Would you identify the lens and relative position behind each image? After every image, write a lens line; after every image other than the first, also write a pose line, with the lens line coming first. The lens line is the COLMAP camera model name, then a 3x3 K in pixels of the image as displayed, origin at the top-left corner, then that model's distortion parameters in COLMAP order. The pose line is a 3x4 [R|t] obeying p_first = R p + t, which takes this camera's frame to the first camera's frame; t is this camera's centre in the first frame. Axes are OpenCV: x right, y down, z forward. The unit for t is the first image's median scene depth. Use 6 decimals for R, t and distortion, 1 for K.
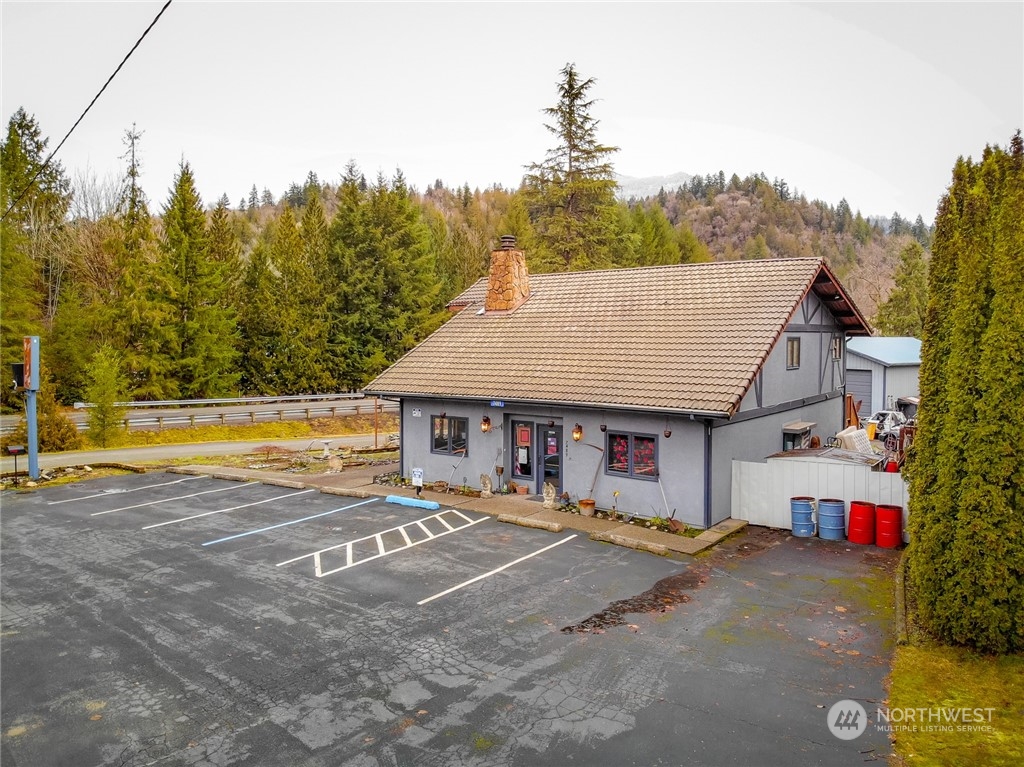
lens RADIAL K [[733.6, 0, 512.0], [0, 733.6, 383.5], [0, 0, 1]] dist [-0.034052, -0.005422]
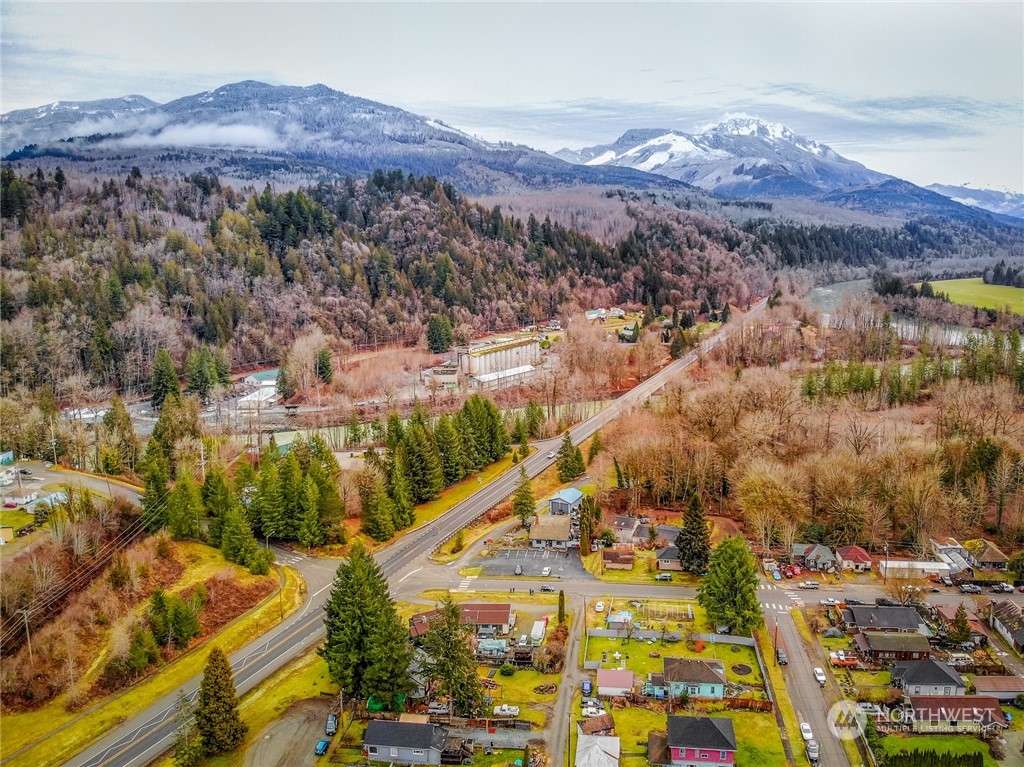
lens RADIAL K [[733.6, 0, 512.0], [0, 733.6, 383.5], [0, 0, 1]] dist [-0.034052, -0.005422]
pose [[0.890759, -0.109576, 0.441069, -0.176868], [0.053325, 0.988995, 0.138005, -0.134436], [-0.451337, -0.099410, 0.886799, -0.291194]]
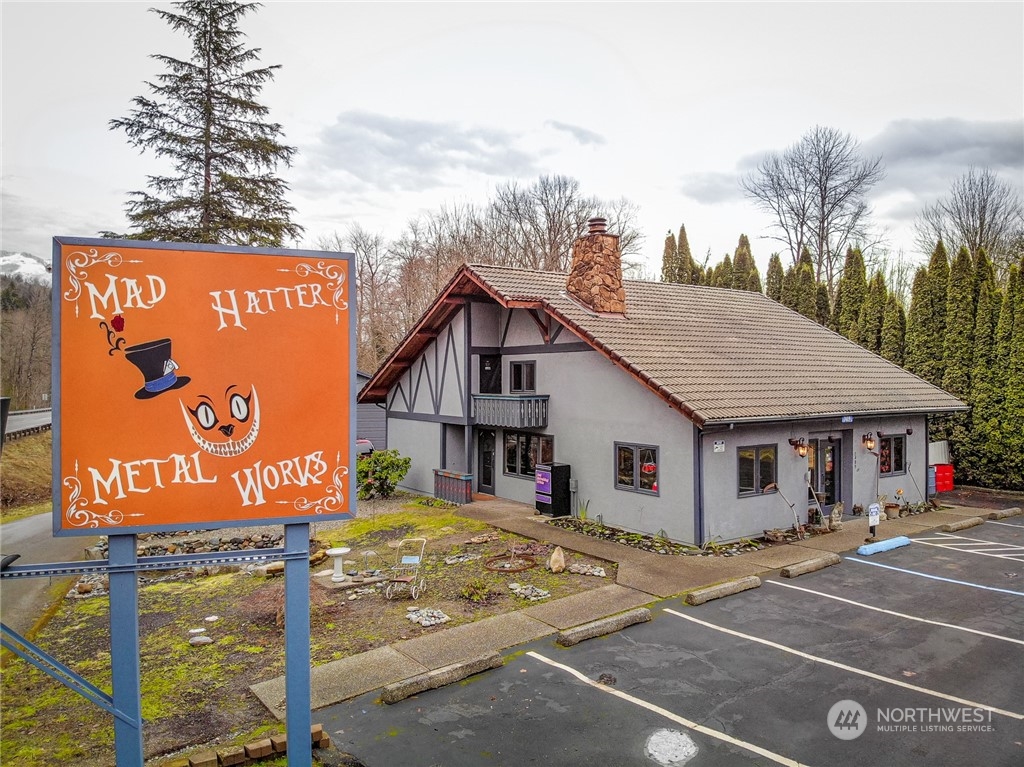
lens RADIAL K [[733.6, 0, 512.0], [0, 733.6, 383.5], [0, 0, 1]] dist [-0.034052, -0.005422]
pose [[0.325993, 0.000173, 0.945372, -0.033181], [0.059920, 0.997986, -0.020845, -0.000725], [-0.943471, 0.063442, 0.325326, 0.036623]]
